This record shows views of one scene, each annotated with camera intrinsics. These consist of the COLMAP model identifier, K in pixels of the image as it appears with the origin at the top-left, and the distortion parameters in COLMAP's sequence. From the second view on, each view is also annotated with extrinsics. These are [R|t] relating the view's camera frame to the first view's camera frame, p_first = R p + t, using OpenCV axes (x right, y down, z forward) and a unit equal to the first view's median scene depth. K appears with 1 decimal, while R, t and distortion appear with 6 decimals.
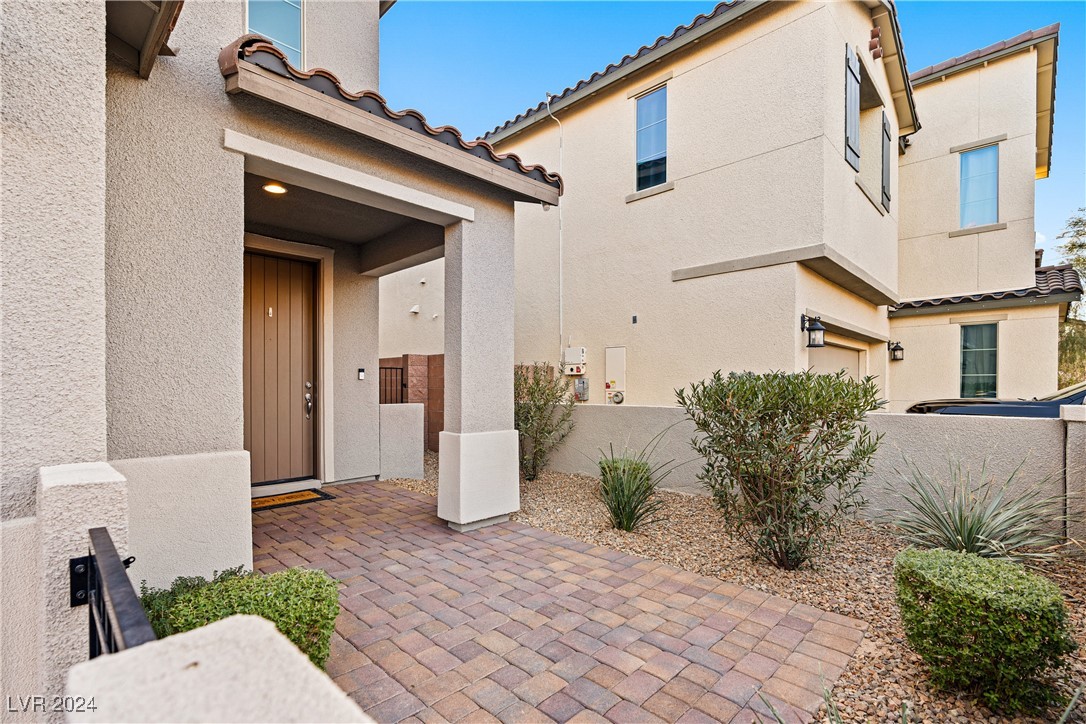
lens RADIAL K [[495.8, 0, 541.3], [0, 495.8, 387.3], [0, 0, 1]] dist [-0.000599, 0.000068]
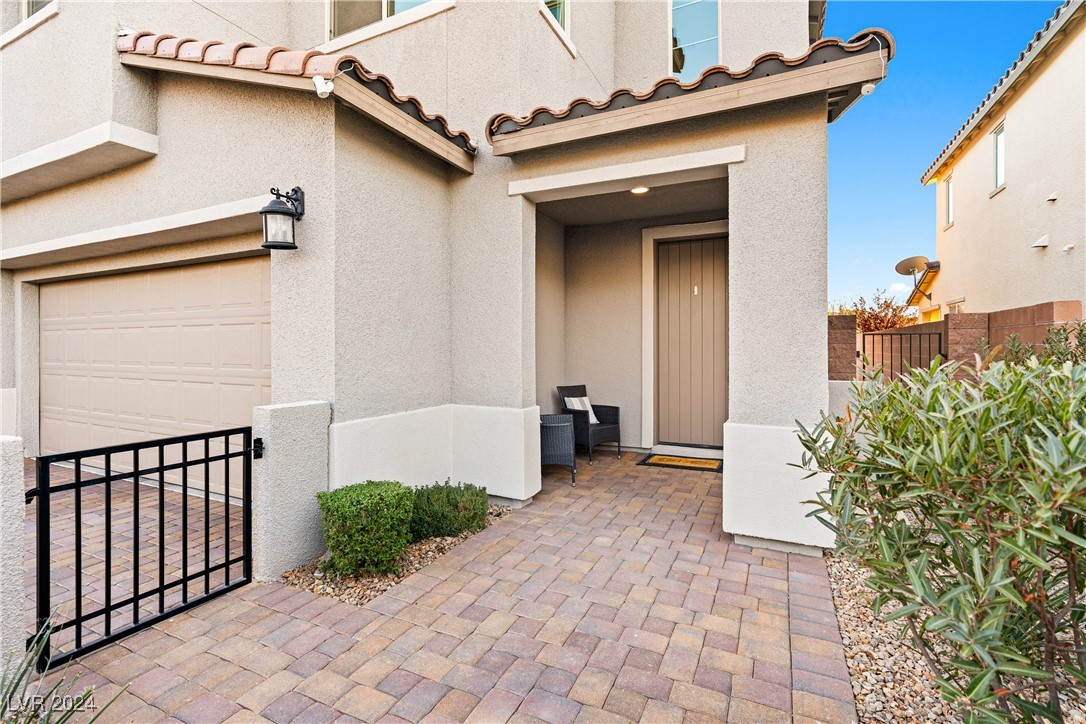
lens RADIAL K [[497.2, 0, 542.9], [0, 497.2, 347.3], [0, 0, 1]] dist [-0.001856, -0.000144]
pose [[0.316659, -0.003946, -0.948531, 0.593830], [-0.002735, 0.999983, -0.005074, -0.029826], [0.948536, 0.004201, 0.316643, 0.501346]]
